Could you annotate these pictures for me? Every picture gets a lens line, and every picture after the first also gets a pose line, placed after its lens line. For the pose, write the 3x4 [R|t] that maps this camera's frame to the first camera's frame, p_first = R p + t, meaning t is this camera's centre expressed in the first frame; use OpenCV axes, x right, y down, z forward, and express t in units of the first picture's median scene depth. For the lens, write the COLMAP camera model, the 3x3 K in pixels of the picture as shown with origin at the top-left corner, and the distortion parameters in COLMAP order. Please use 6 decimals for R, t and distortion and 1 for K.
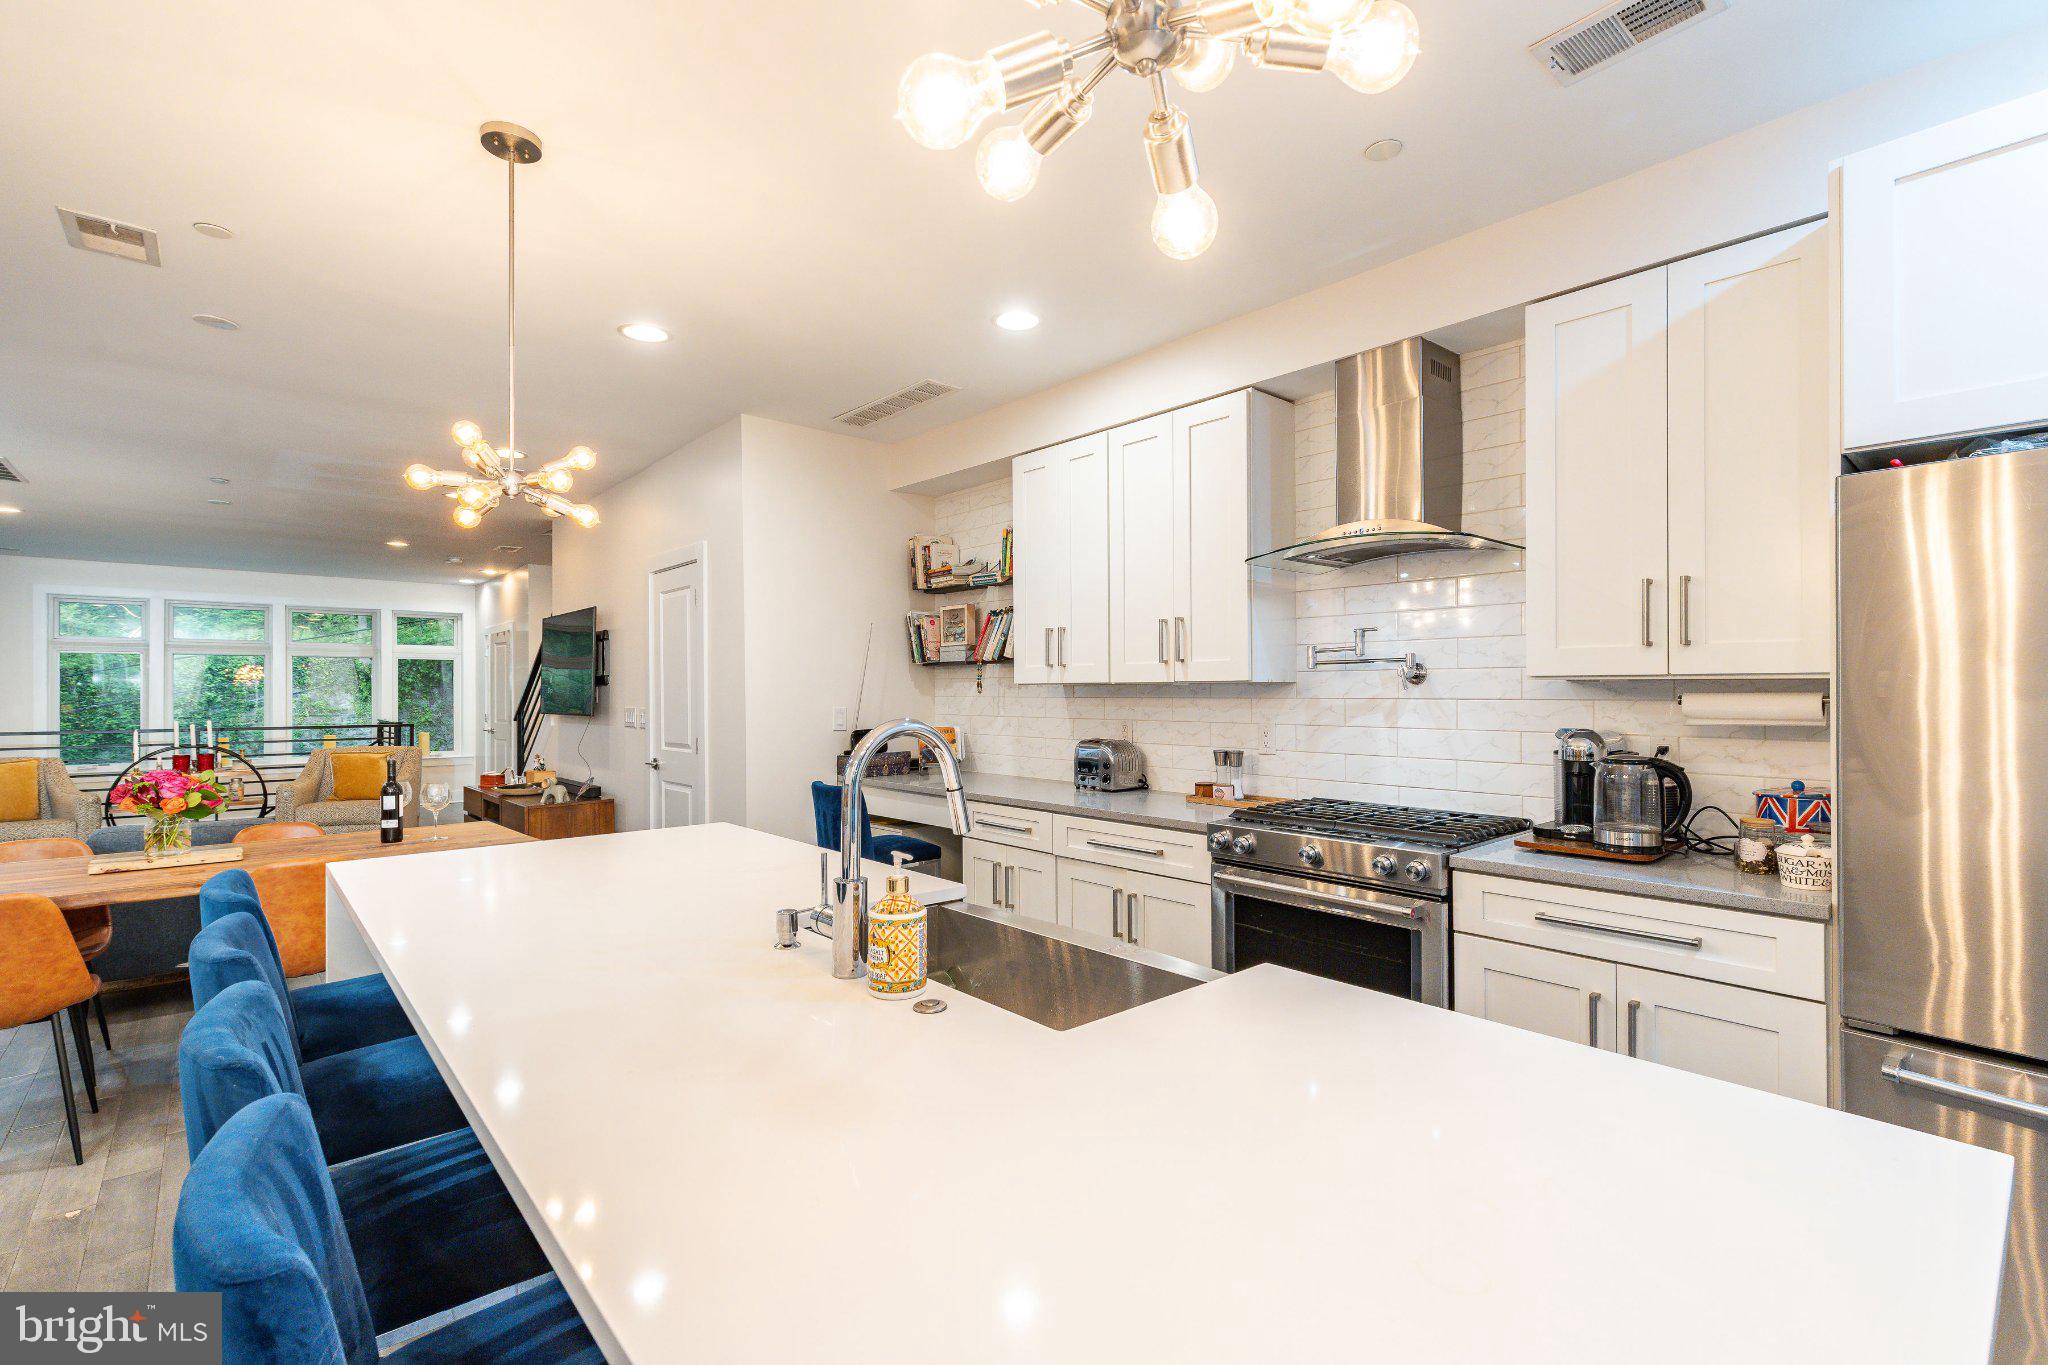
lens RADIAL K [[913.3, 0, 1007.7], [0, 913.3, 685.3], [0, 0, 1]] dist [0.026846, -0.000310]
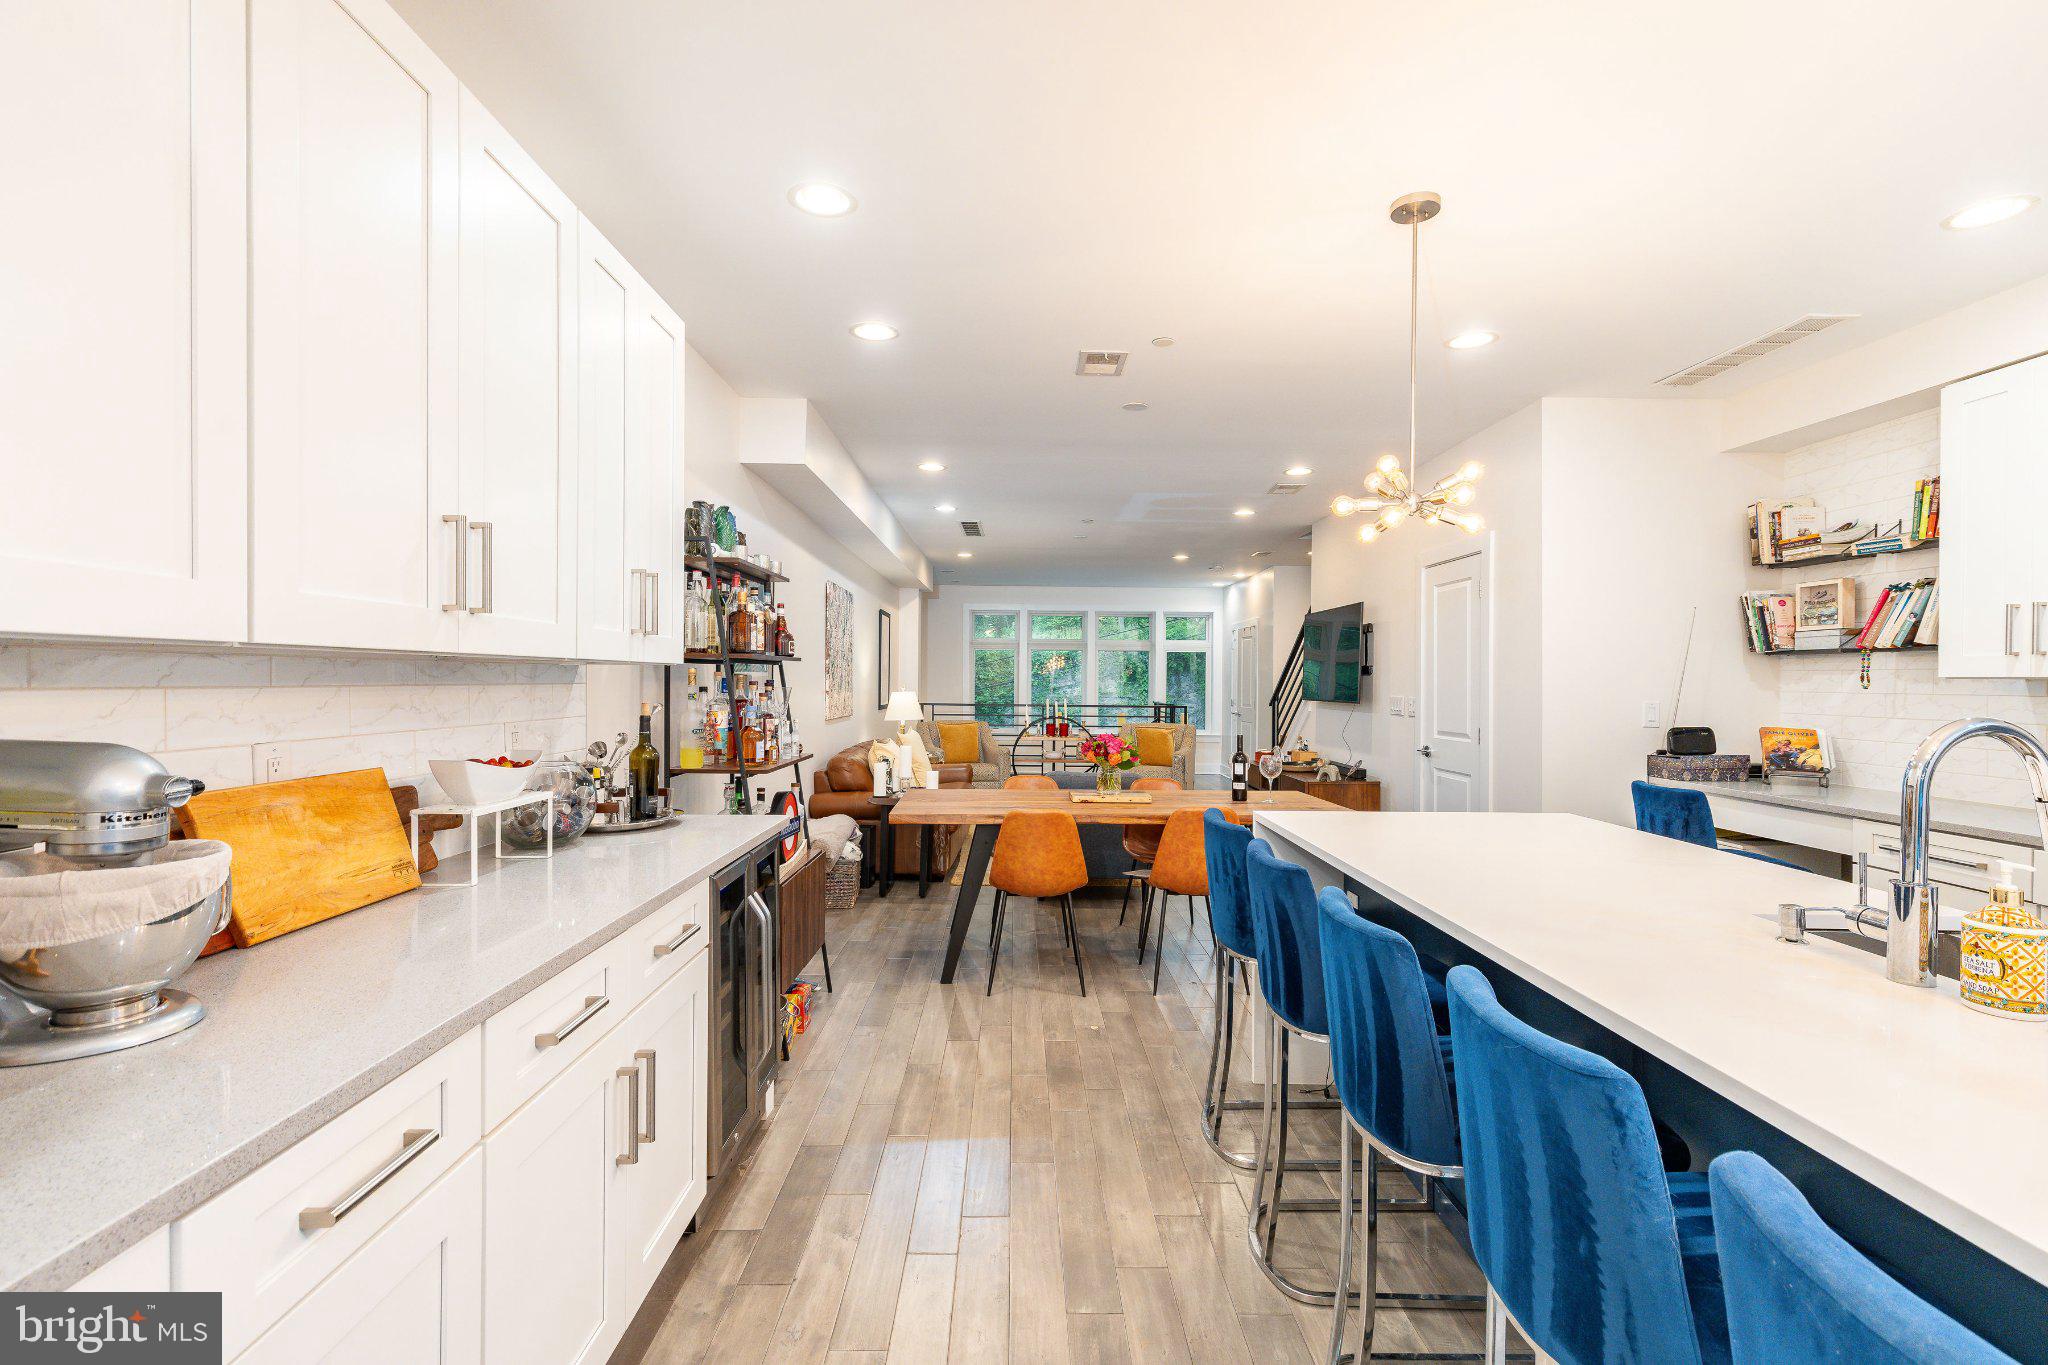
lens RADIAL K [[915.5, 0, 1031.2], [0, 915.5, 684.1], [0, 0, 1]] dist [0.008735, -0.000338]
pose [[0.770759, 0.013481, -0.636984, -0.101014], [-0.007291, 0.999897, 0.012339, 0.000278], [0.637085, -0.004867, 0.770778, -0.119223]]
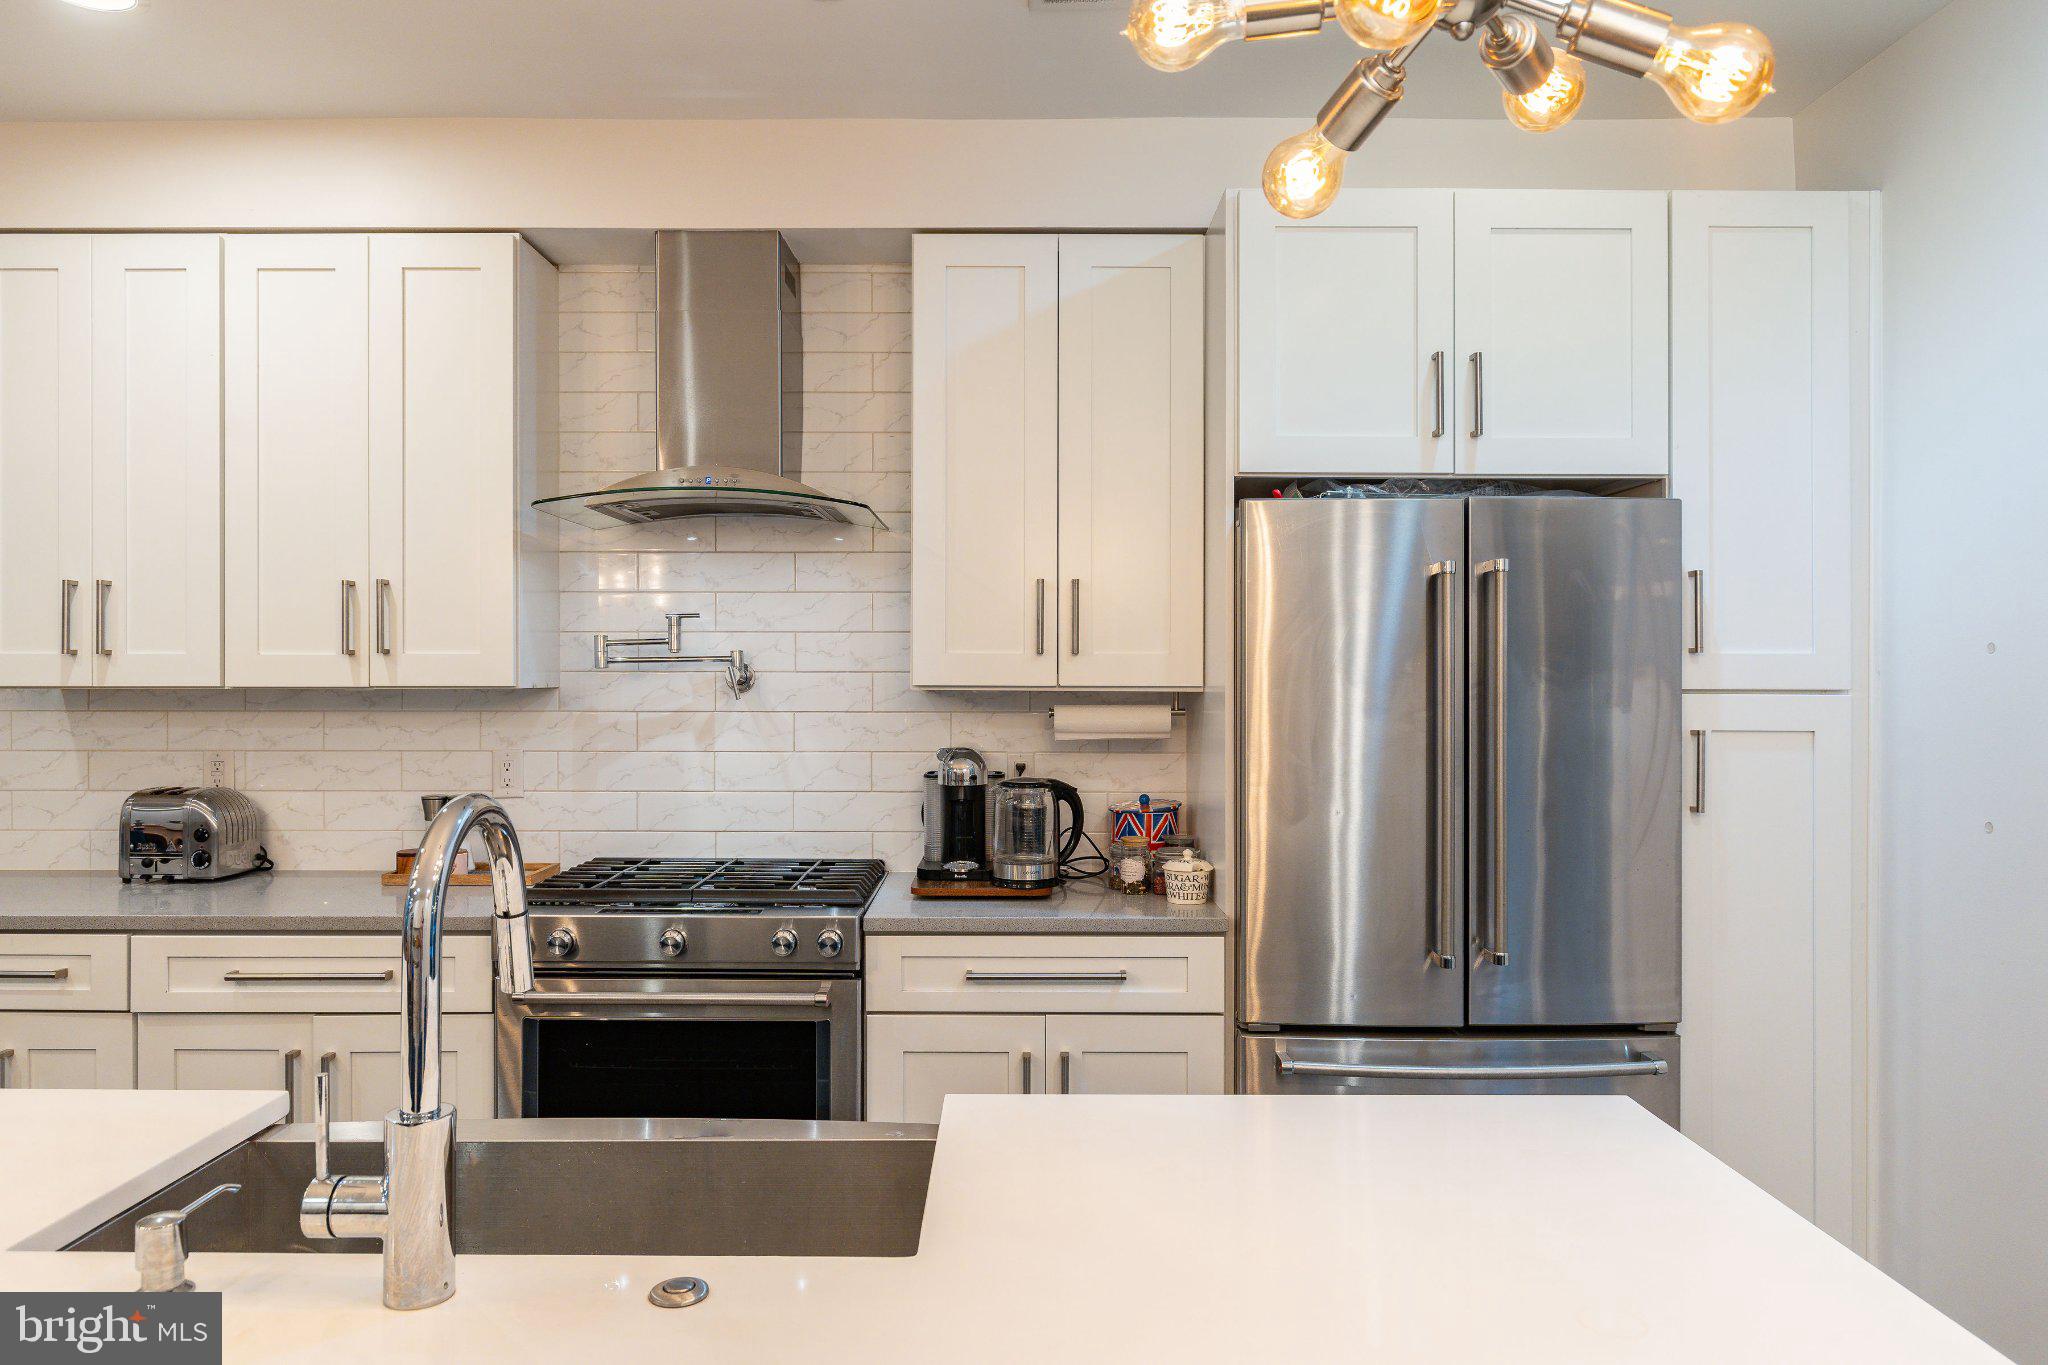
lens RADIAL K [[1353.7, 0, 961.3], [0, 1353.7, 678.4], [0, 0, 1]] dist [0.007658, 0.000786]
pose [[0.668249, 0.002052, 0.743935, -0.208781], [-0.007162, 0.999968, 0.003675, -0.014517], [-0.743903, -0.007784, 0.668242, 0.114641]]
